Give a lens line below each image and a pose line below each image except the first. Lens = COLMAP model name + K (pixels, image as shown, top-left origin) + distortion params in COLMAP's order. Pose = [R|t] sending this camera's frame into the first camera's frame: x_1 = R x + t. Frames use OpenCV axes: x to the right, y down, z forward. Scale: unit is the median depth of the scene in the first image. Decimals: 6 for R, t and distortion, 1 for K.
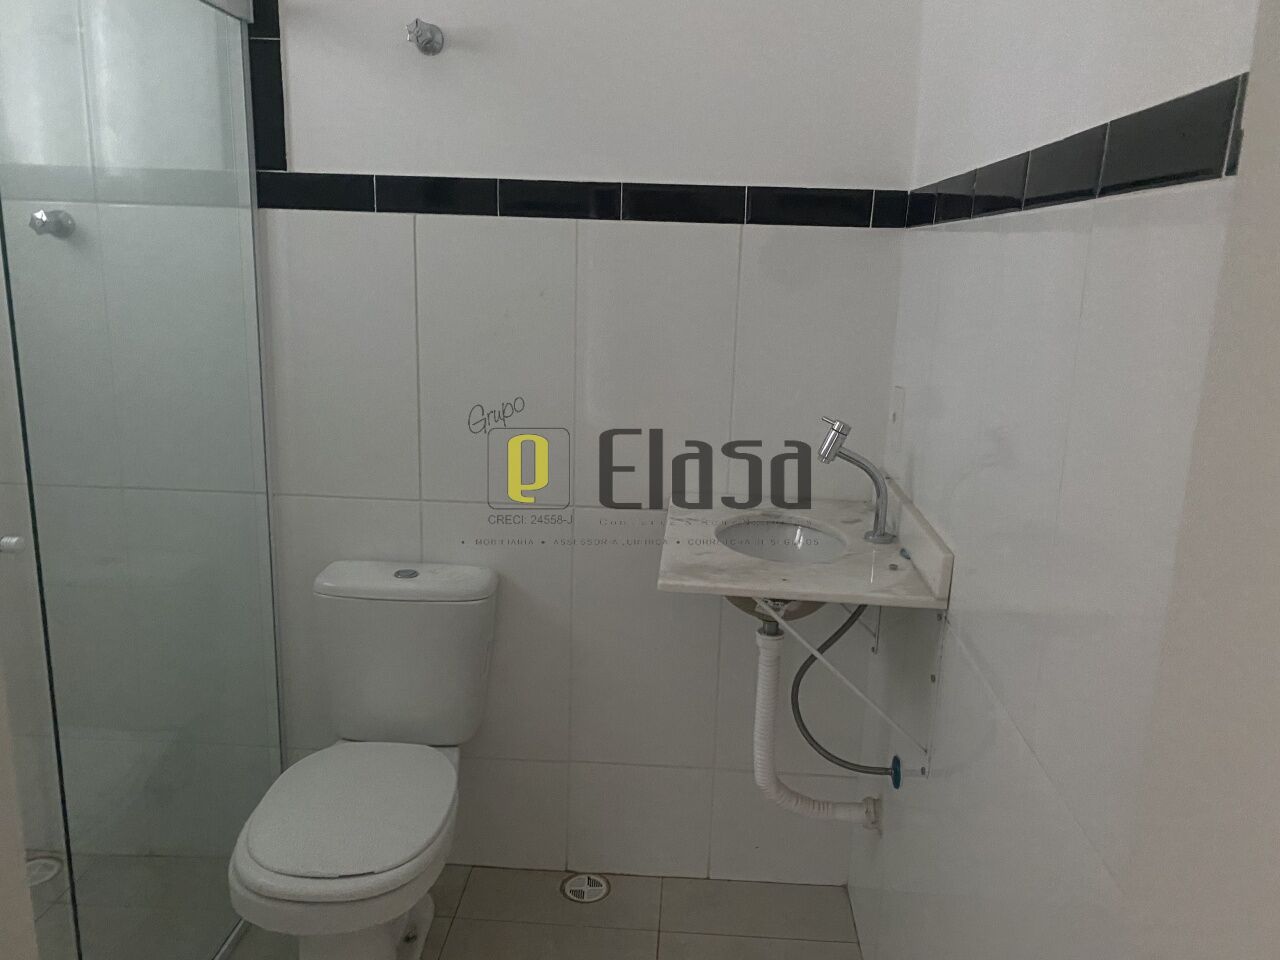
lens RADIAL K [[993.6, 0, 638.6], [0, 993.6, 449.3], [0, 0, 1]] dist [0.083503, -0.134989]
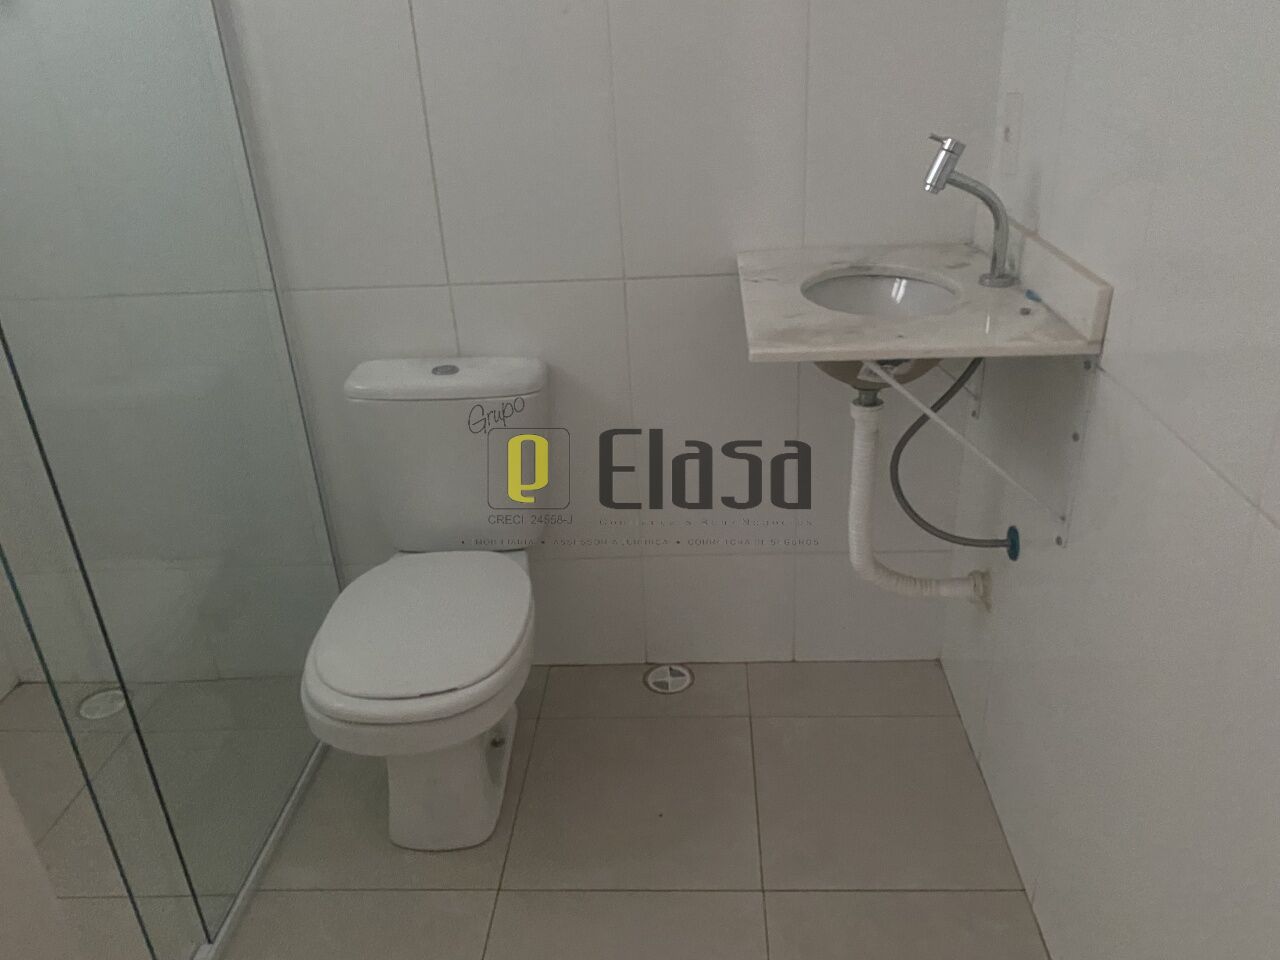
lens RADIAL K [[996.3, 0, 637.5], [0, 996.3, 476.6], [0, 0, 1]] dist [0.119609, -0.139607]
pose [[0.996813, -0.074021, -0.029732, -0.047554], [0.078875, 0.970267, 0.228824, 0.029557], [0.011910, -0.230440, 0.973014, 0.127838]]
